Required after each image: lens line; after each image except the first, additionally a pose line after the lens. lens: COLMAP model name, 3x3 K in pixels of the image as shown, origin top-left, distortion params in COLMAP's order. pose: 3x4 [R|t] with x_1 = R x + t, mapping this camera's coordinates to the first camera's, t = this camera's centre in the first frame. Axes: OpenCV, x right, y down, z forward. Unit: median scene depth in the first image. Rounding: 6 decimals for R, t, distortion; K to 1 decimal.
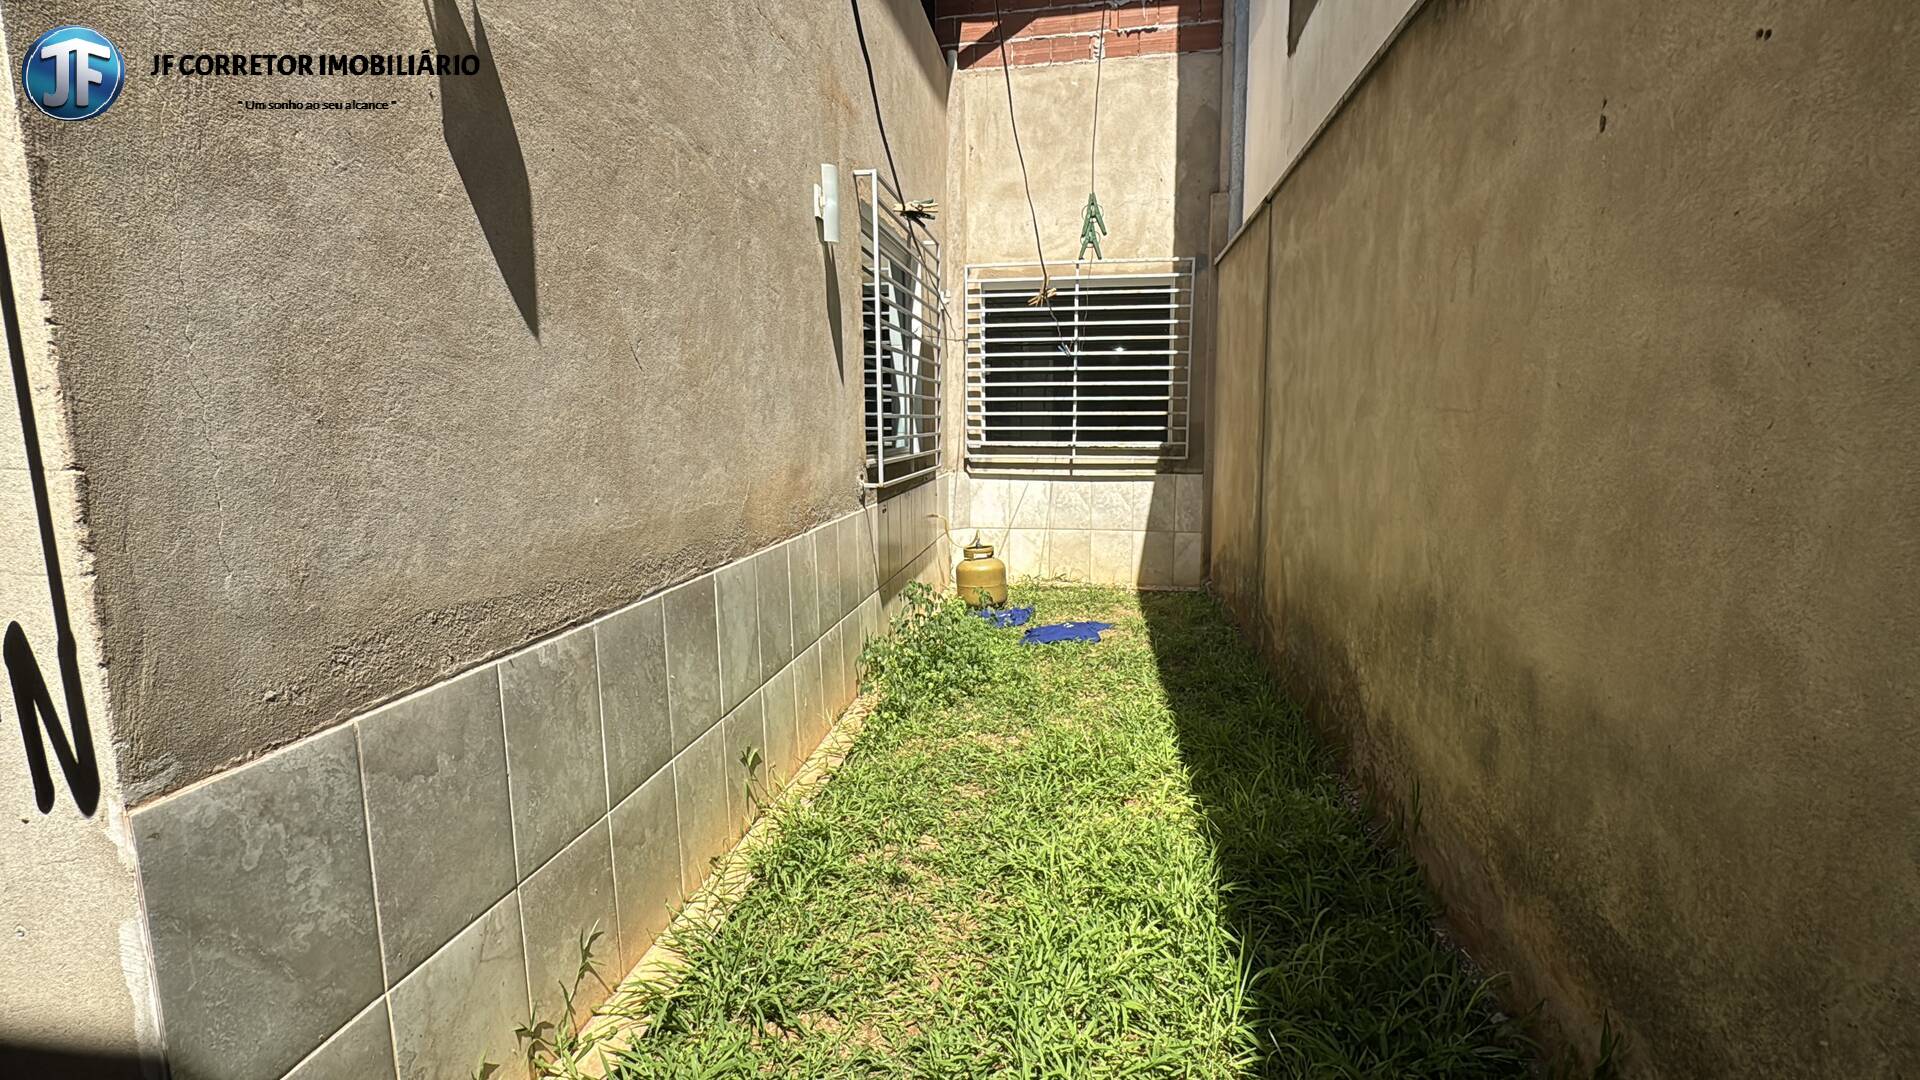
lens RADIAL K [[874.8, 0, 955.3], [0, 874.8, 540.7], [0, 0, 1]] dist [-0.004151, 0.000070]
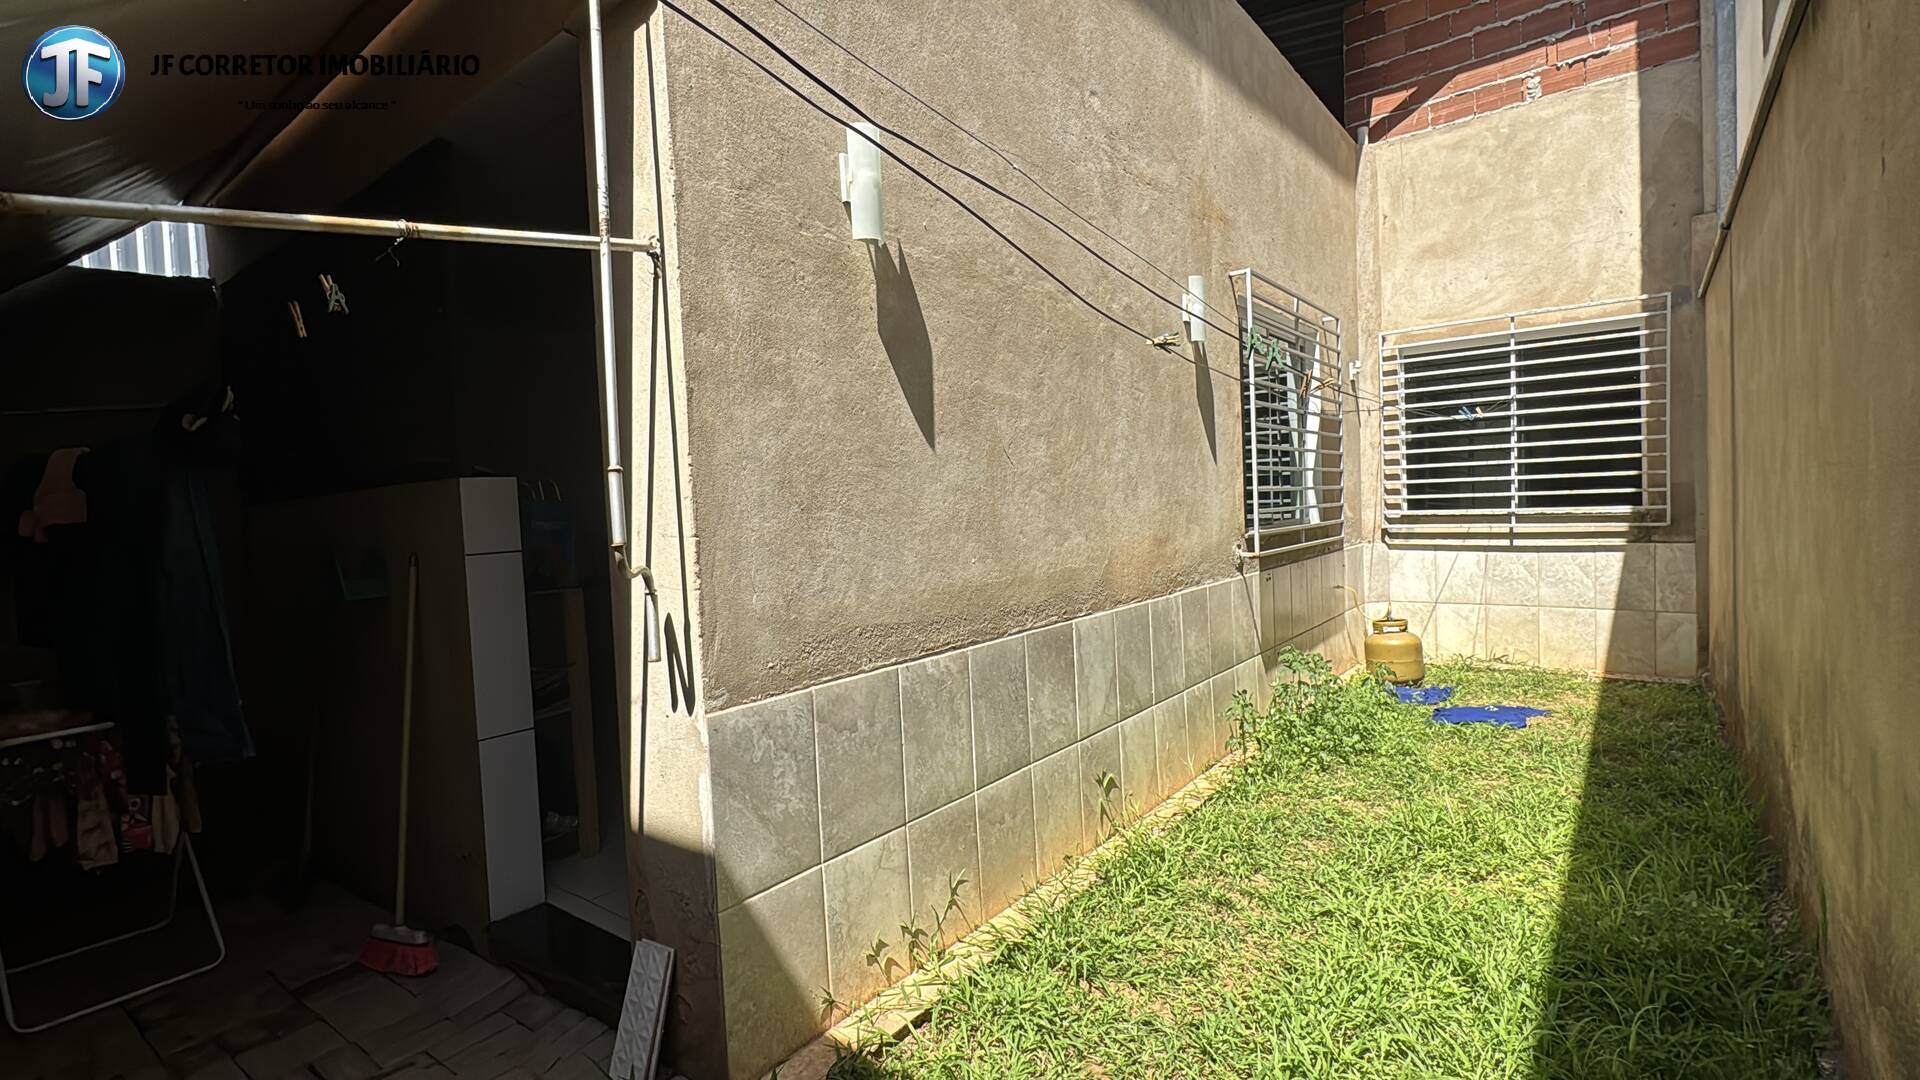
lens RADIAL K [[874.8, 0, 953.5], [0, 874.8, 540.1], [0, 0, 1]] dist [-0.004151, 0.000070]
pose [[0.871640, -0.009820, -0.490049, 0.215044], [-0.032746, 0.996399, -0.078210, 0.027593], [0.489052, 0.084218, 0.868179, -0.198815]]
